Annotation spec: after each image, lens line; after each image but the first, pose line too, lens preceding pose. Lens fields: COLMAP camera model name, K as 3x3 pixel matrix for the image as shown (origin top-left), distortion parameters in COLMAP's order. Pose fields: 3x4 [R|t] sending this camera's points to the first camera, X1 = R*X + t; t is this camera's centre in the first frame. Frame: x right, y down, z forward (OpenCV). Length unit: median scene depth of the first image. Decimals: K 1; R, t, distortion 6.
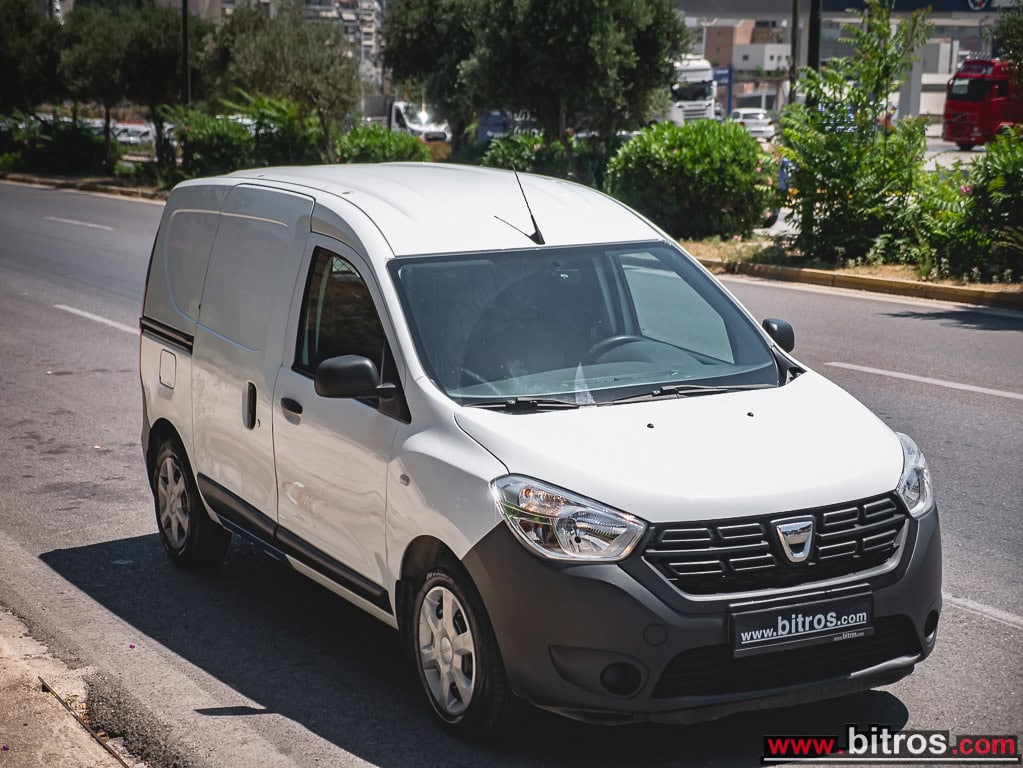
lens RADIAL K [[1978.6, 0, 511.5], [0, 1978.6, 384.0], [0, 0, 1]] dist [0.227531, -0.111170]
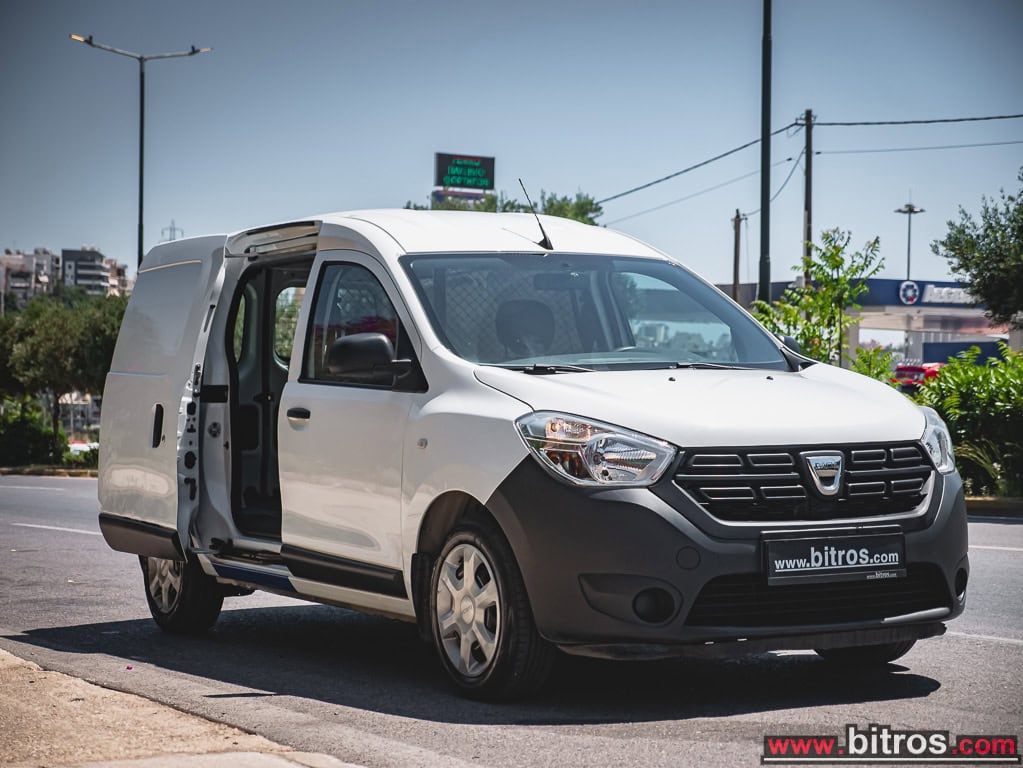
lens RADIAL K [[1978.6, 0, 511.5], [0, 1978.6, 384.0], [0, 0, 1]] dist [0.227531, -0.111170]
pose [[0.999497, -0.003351, 0.031528, -0.038085], [0.008598, 0.985785, -0.167792, 0.173100], [-0.030518, 0.167979, 0.985318, 0.021548]]
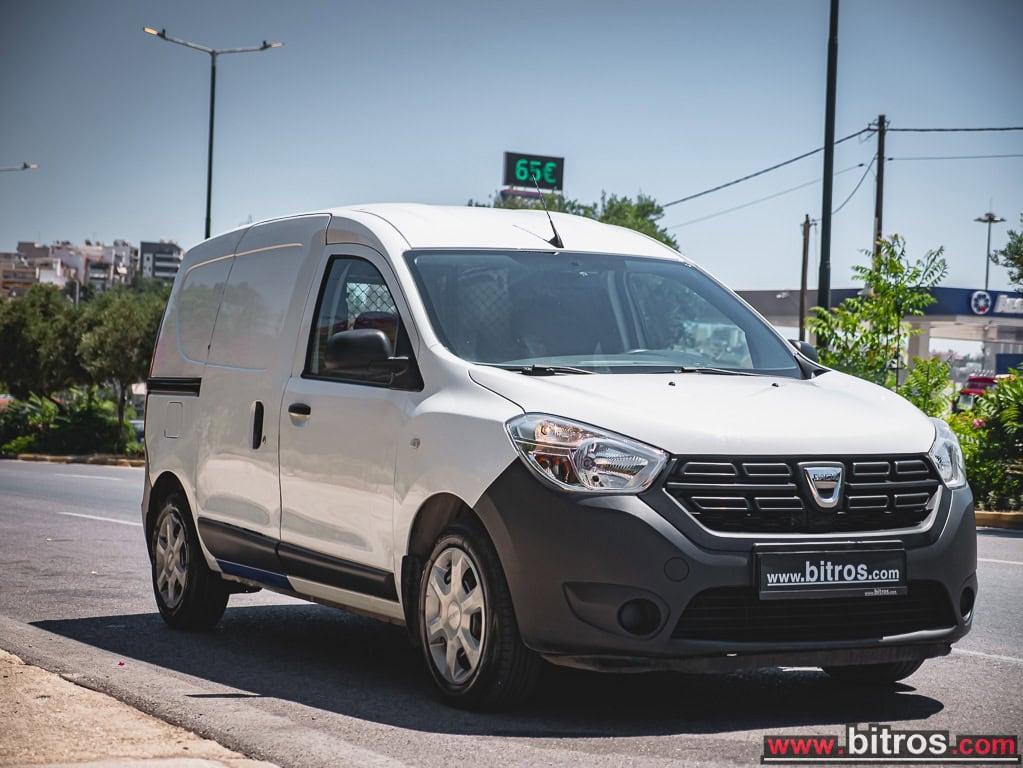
lens RADIAL K [[1978.6, 0, 511.5], [0, 1978.6, 384.0], [0, 0, 1]] dist [0.227531, -0.111170]
pose [[0.999763, 0.021143, -0.005207, -0.002633], [-0.021717, 0.985576, -0.167832, 0.168743], [0.001583, 0.167905, 0.985802, 0.044956]]
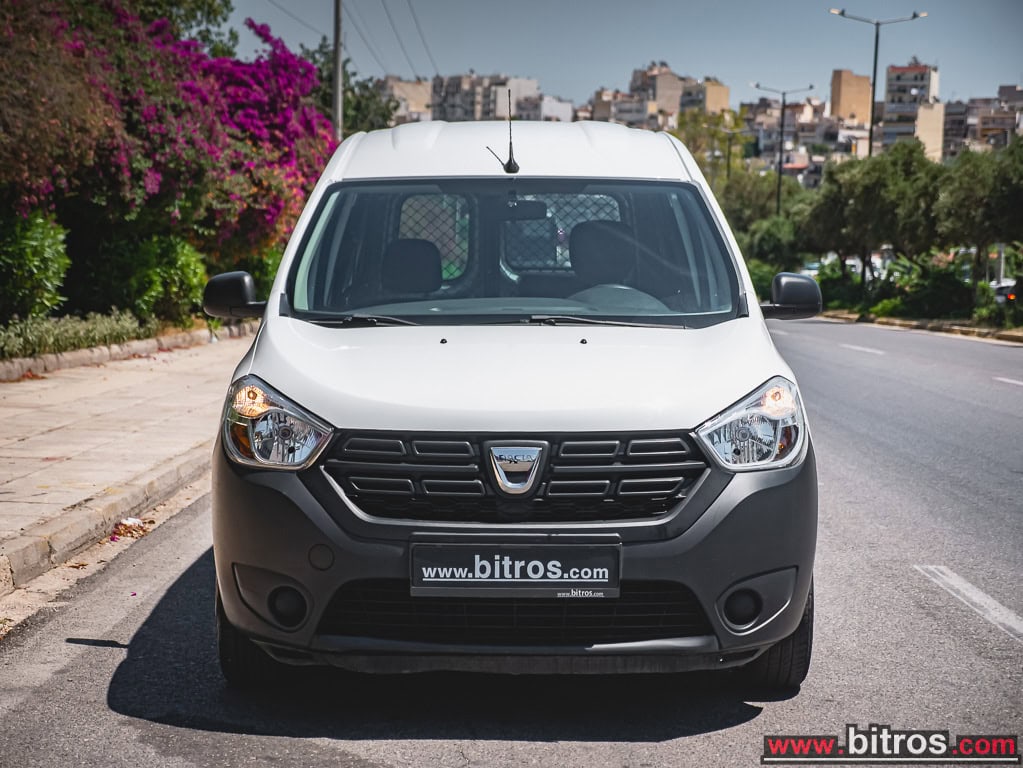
lens RADIAL K [[2041.5, 0, 511.5], [0, 2041.5, 384.0], [0, 0, 1]] dist [0.269787, 0.126269]
pose [[0.881930, 0.049469, -0.468777, 0.467885], [-0.091606, 0.993505, -0.067501, 0.088140], [0.462393, 0.102474, 0.880734, 0.215588]]
